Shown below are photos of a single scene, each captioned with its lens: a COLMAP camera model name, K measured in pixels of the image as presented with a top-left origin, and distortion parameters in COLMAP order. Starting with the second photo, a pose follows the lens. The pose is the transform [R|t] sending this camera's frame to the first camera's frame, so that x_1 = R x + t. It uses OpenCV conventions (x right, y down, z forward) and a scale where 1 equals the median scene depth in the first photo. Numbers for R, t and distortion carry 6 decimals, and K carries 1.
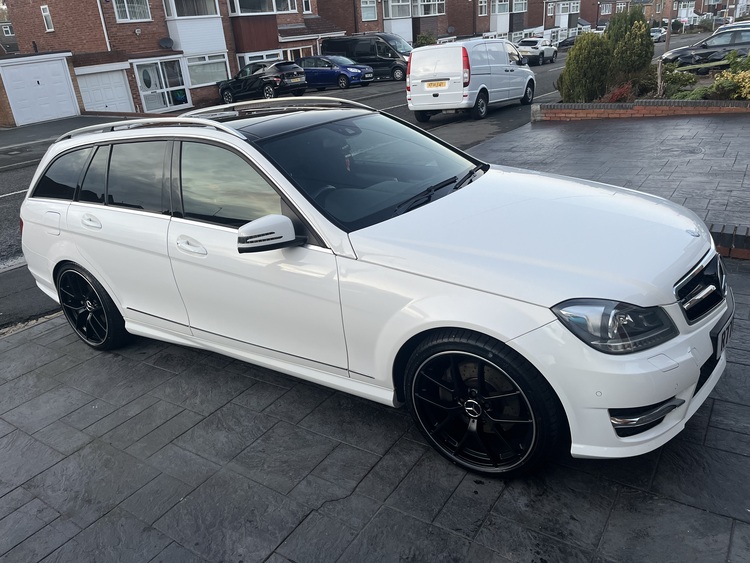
lens RADIAL K [[603.5, 0, 375.0], [0, 603.5, 281.5], [0, 0, 1]] dist [0.032318, -0.003435]
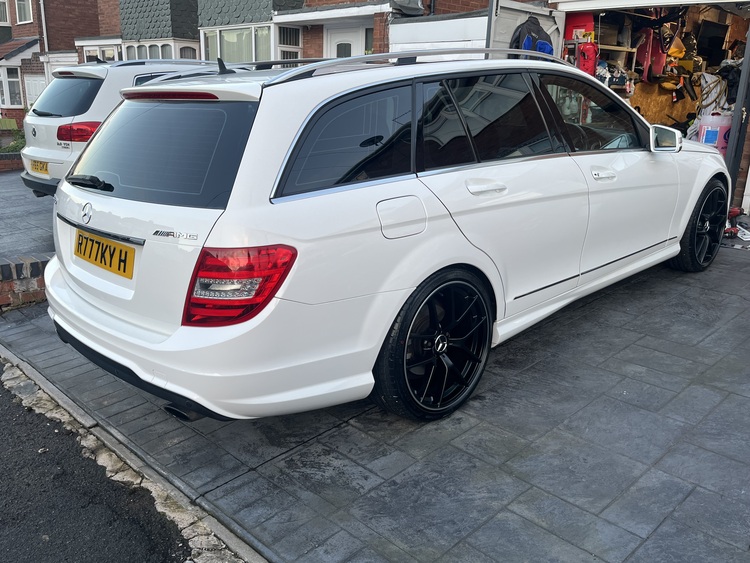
lens RADIAL K [[645.3, 0, 375.0], [0, 645.3, 281.5], [0, 0, 1]] dist [0.005859, 0.006253]
pose [[0.192019, -0.188047, 0.963207, -0.347736], [0.362105, 0.925794, 0.108555, -0.035291], [-0.912145, 0.327938, 0.245863, 0.280209]]
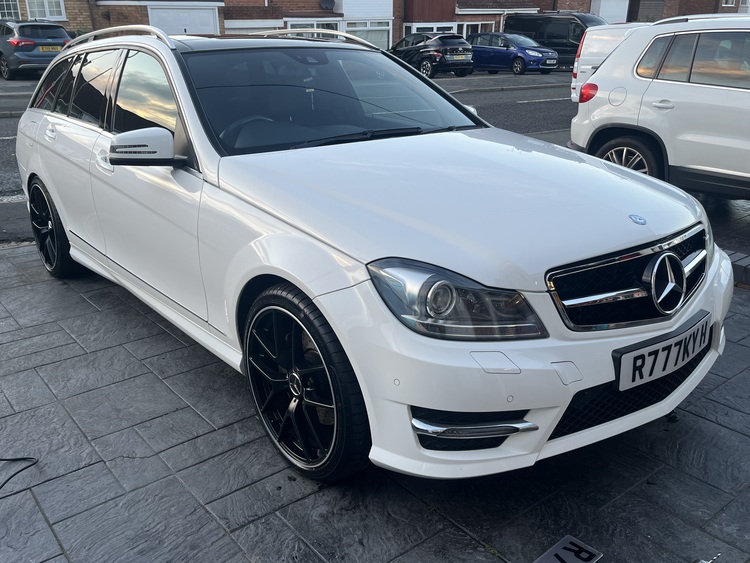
lens RADIAL K [[714.6, 0, 375.0], [0, 714.6, 281.5], [0, 0, 1]] dist [0.060892, -0.081544]
pose [[0.950710, 0.180323, -0.252258, 0.093873], [-0.188963, 0.981931, -0.010244, 0.012738], [0.245853, 0.057406, 0.967606, 0.018653]]
